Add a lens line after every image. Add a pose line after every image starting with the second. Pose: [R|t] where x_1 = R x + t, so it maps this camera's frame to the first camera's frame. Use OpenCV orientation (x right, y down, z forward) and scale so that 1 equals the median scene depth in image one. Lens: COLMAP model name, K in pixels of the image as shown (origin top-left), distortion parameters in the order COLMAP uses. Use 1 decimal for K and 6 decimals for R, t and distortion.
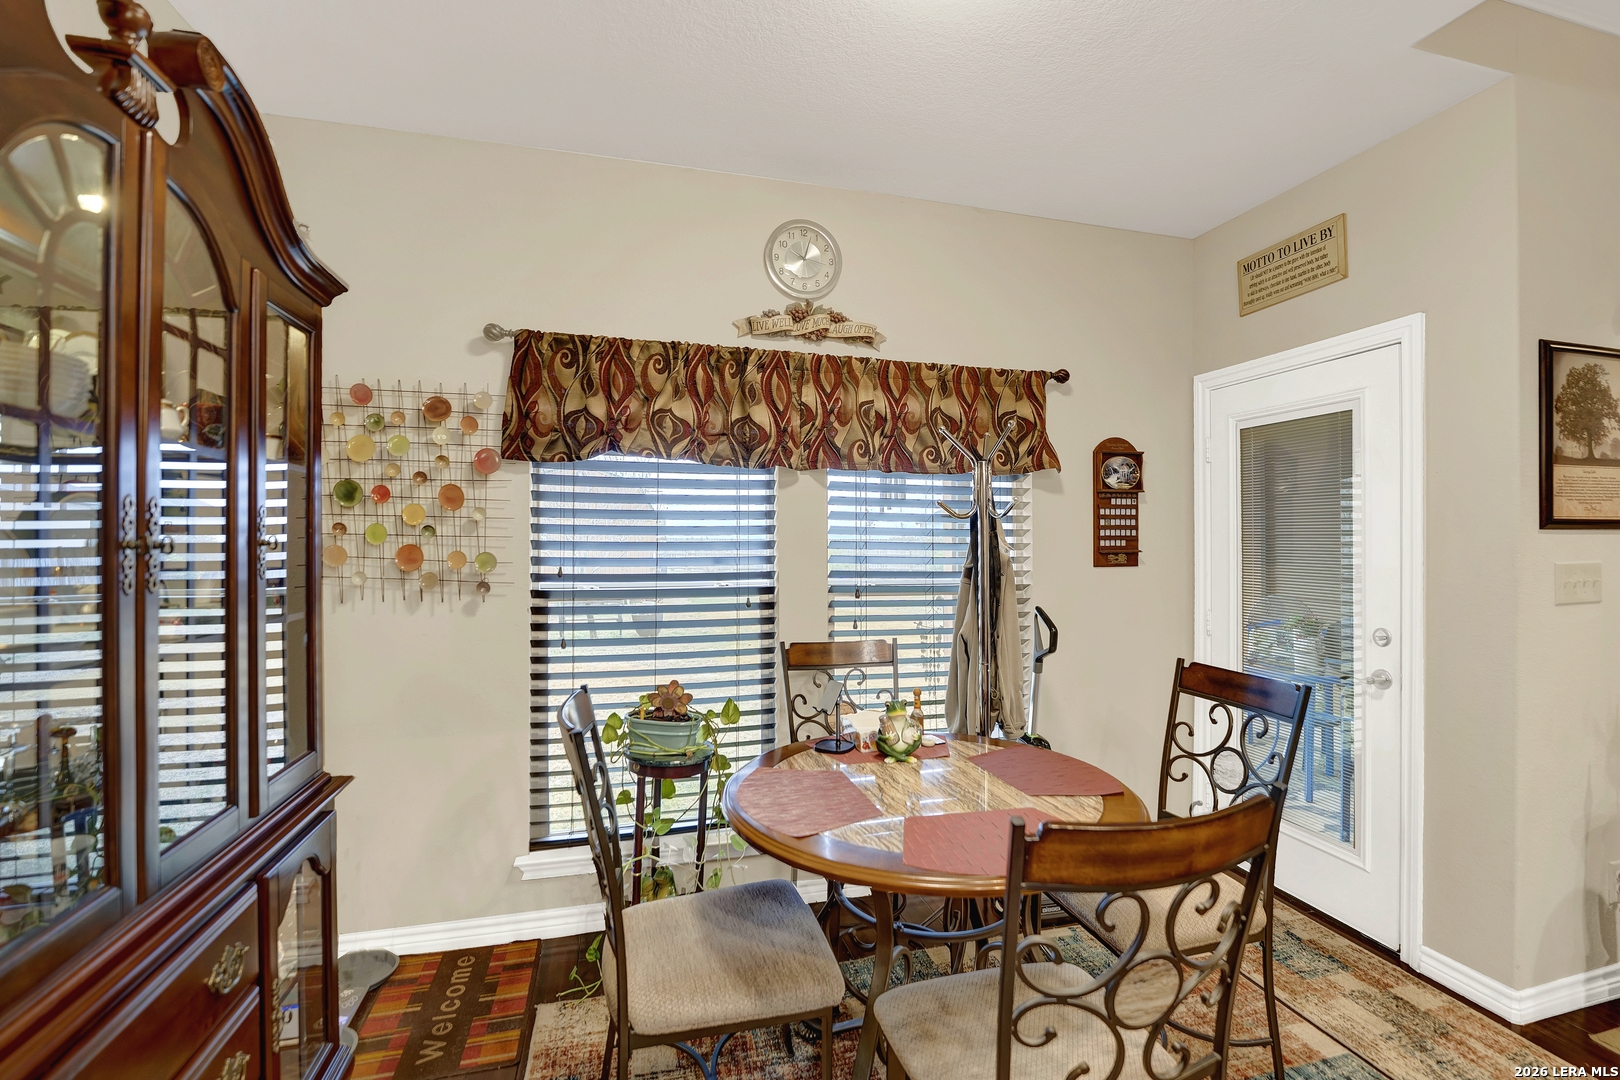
lens RADIAL K [[683.8, 0, 805.3], [0, 683.8, 532.1], [0, 0, 1]] dist [-0.024795, 0.002111]
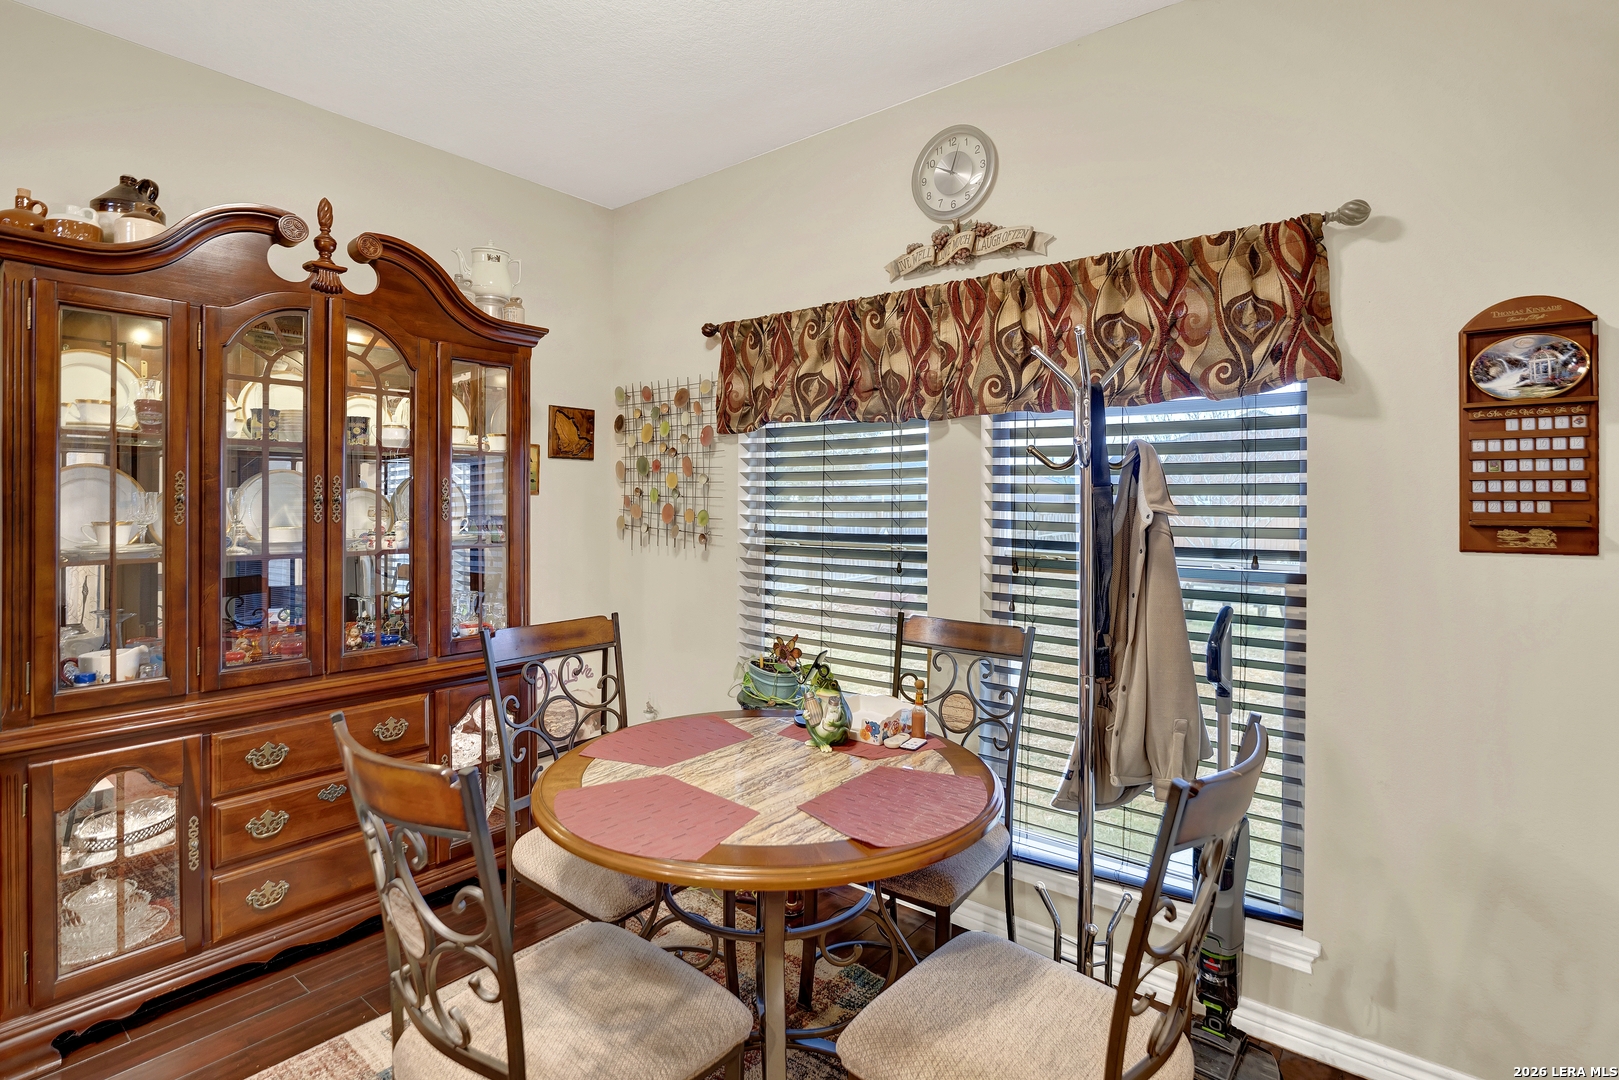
lens RADIAL K [[809.5, 0, 765.2], [0, 809.5, 516.8], [0, 0, 1]] dist [-0.014726, -0.000972]
pose [[0.563284, 0.015722, -0.826113, 0.693310], [0.002437, 0.999783, 0.020689, 0.010472], [0.826259, -0.013667, 0.563124, 0.225336]]
